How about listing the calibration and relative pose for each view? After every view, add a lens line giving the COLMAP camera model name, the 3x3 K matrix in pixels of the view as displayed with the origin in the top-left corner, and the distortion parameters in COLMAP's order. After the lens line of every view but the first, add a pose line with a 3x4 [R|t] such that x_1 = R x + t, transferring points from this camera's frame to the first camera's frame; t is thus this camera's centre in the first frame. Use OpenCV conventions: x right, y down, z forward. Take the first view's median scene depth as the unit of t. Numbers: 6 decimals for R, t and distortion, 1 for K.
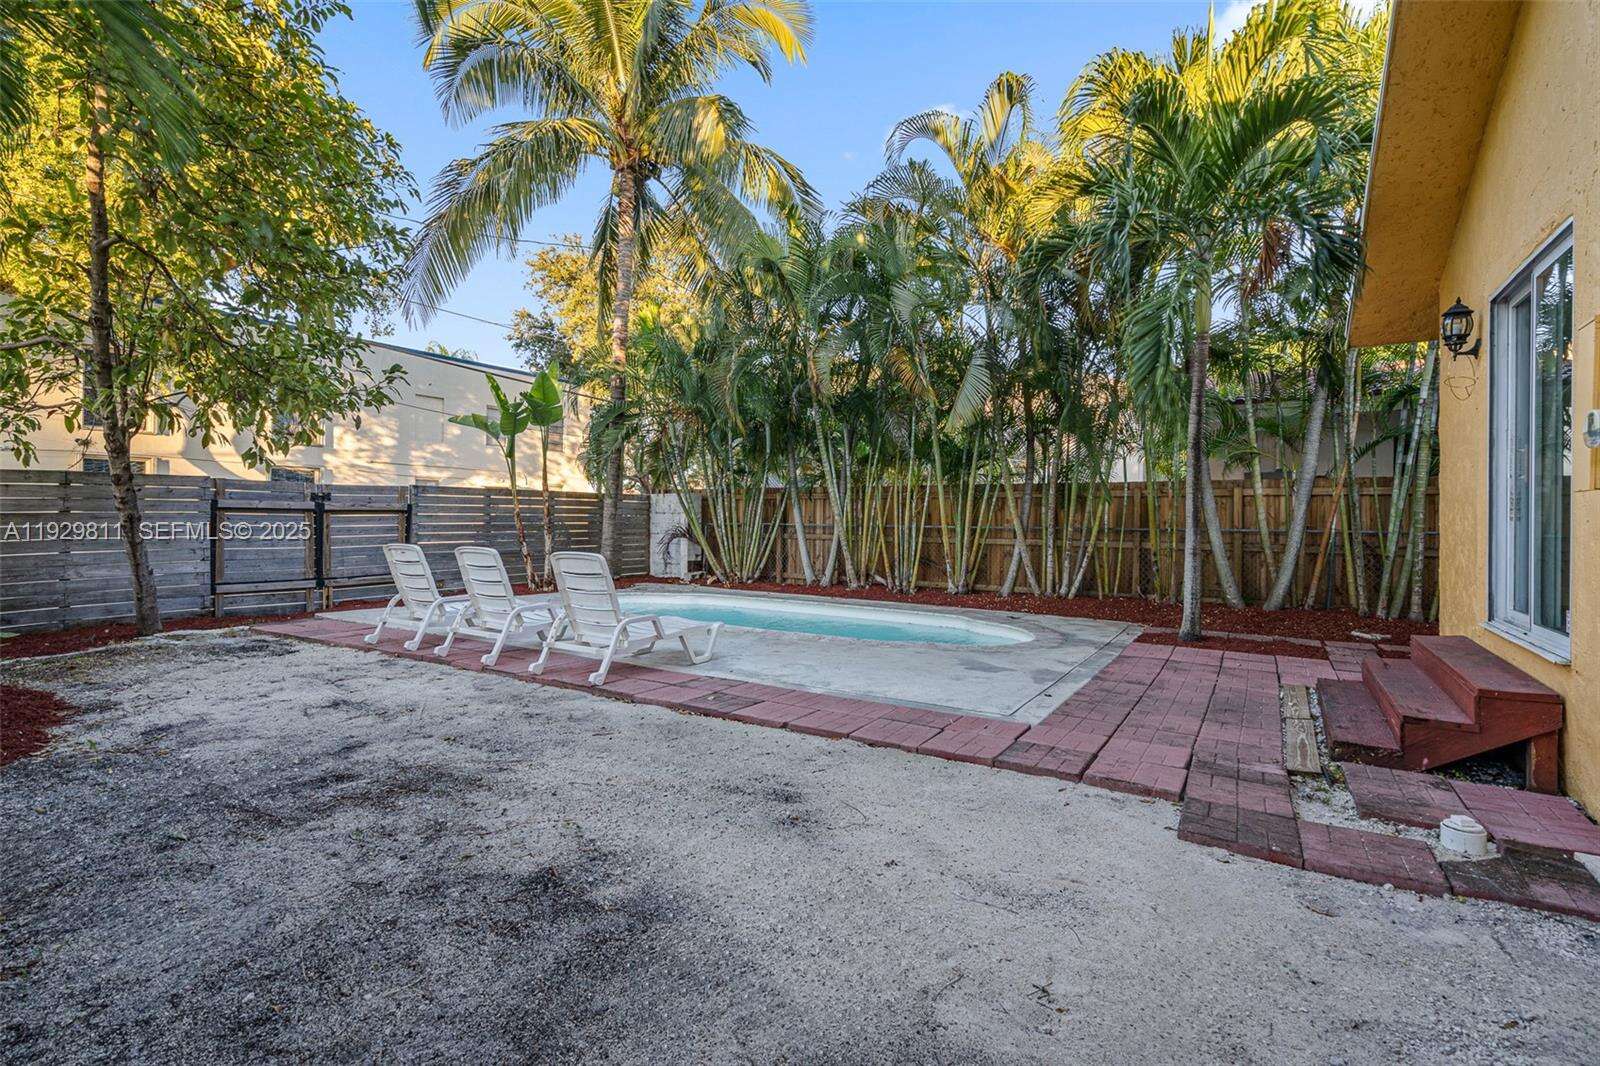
lens RADIAL K [[730.3, 0, 792.2], [0, 730.3, 523.0], [0, 0, 1]] dist [-0.001026, 0.000664]
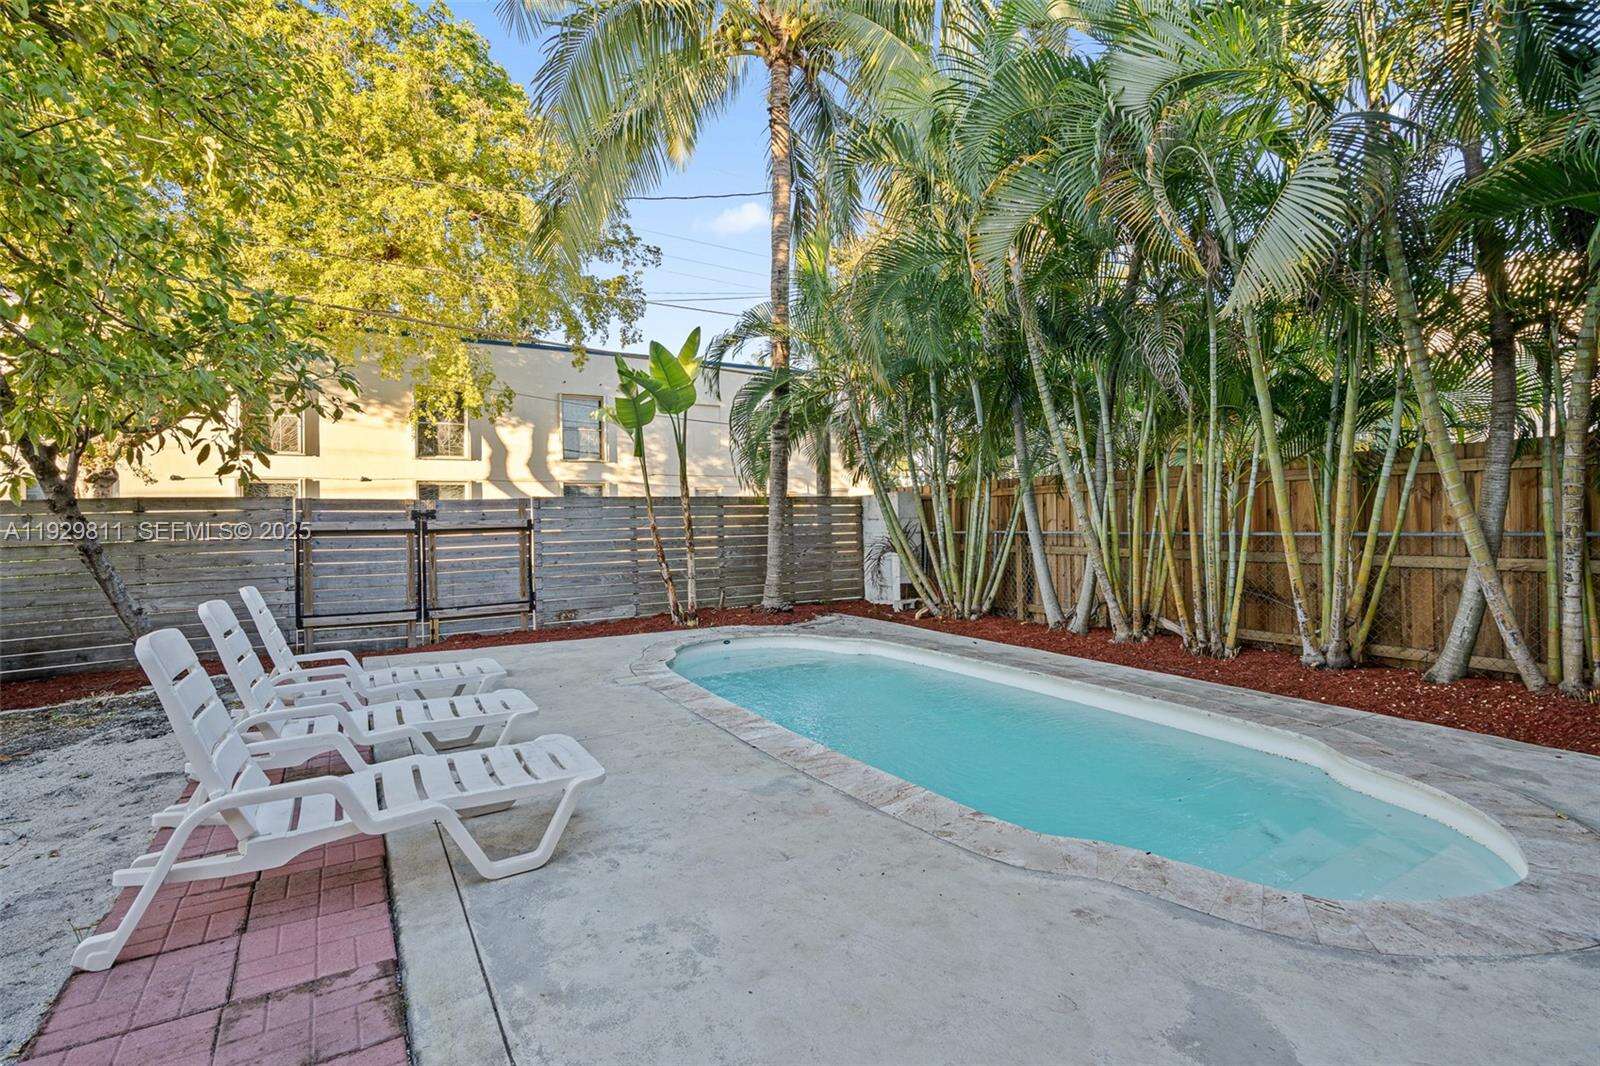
lens RADIAL K [[713.9, 0, 823.7], [0, 713.9, 519.4], [0, 0, 1]] dist [0.002201, 0.000550]
pose [[0.896791, -0.026933, -0.441634, 0.133131], [0.023439, 0.999636, -0.013366, -0.006744], [0.441834, 0.001634, 0.897096, 0.390400]]
